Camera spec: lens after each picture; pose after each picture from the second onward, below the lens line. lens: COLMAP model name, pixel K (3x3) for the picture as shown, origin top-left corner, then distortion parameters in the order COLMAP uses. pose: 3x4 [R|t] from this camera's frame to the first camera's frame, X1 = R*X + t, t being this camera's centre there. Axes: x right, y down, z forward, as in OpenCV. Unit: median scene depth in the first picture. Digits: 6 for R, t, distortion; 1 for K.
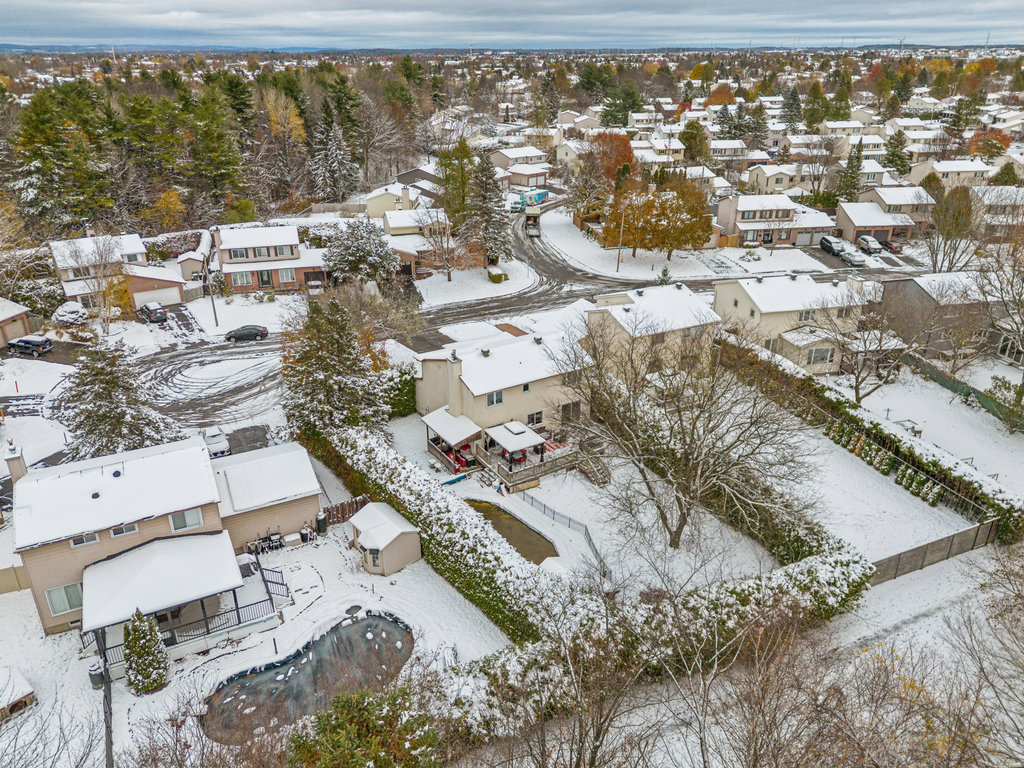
lens RADIAL K [[743.8, 0, 509.8], [0, 743.8, 381.1], [0, 0, 1]] dist [0.087778, -0.081302]
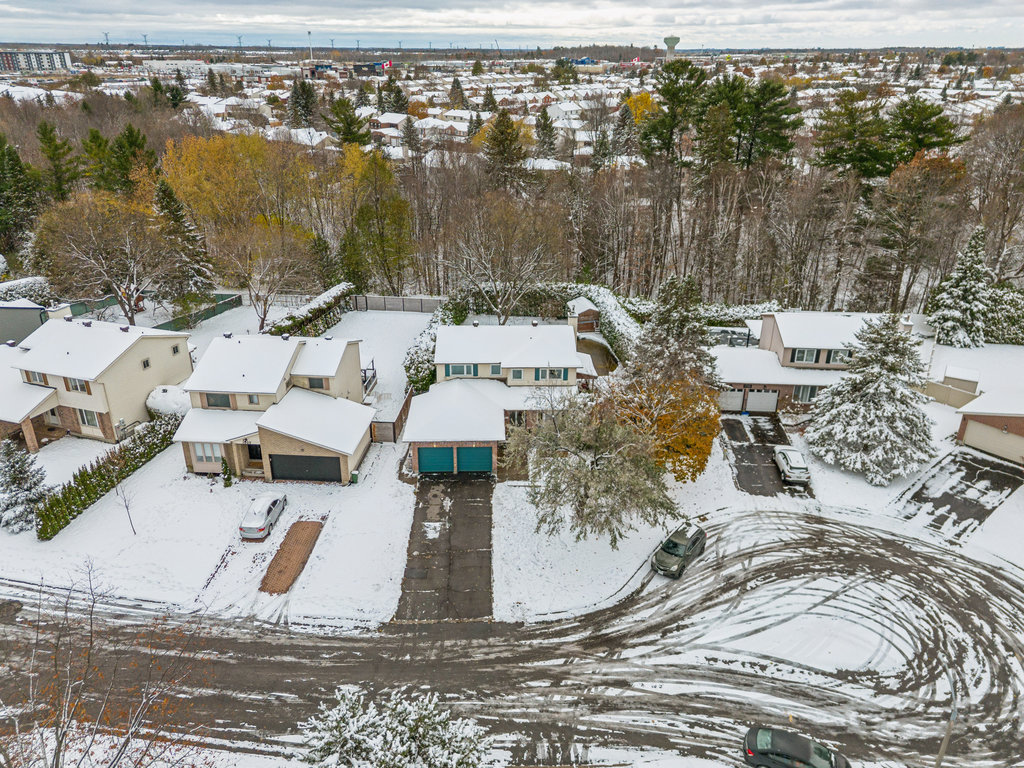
lens RADIAL K [[750.0, 0, 512.0], [0, 750.0, 384.0], [0, 0, 1]] dist [0.063244, -0.047805]
pose [[-0.855773, -0.206631, 0.474296, -0.518715], [0.207087, 0.703312, 0.680050, -0.700820], [-0.474097, 0.680189, -0.559084, 1.620672]]
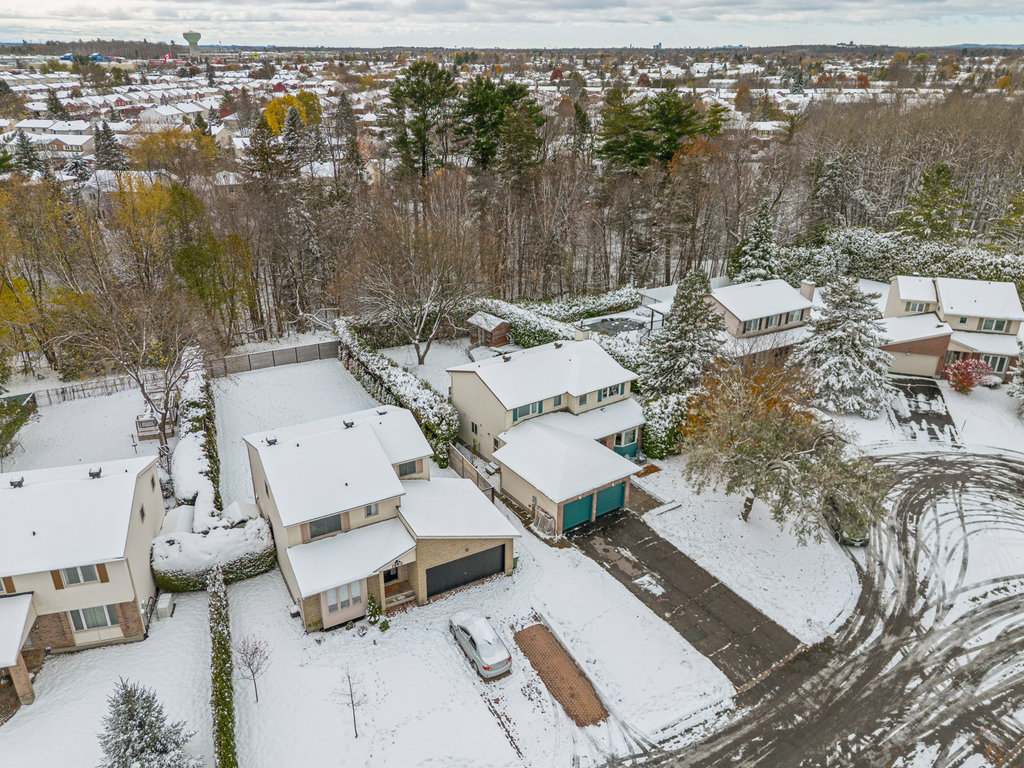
lens RADIAL K [[746.2, 0, 509.4], [0, 746.2, 381.0], [0, 0, 1]] dist [0.064968, -0.057042]
pose [[-0.999458, 0.018384, -0.027316, 0.060833], [-0.007564, 0.679211, 0.733904, -0.730817], [0.032046, 0.733713, -0.678704, 1.663377]]
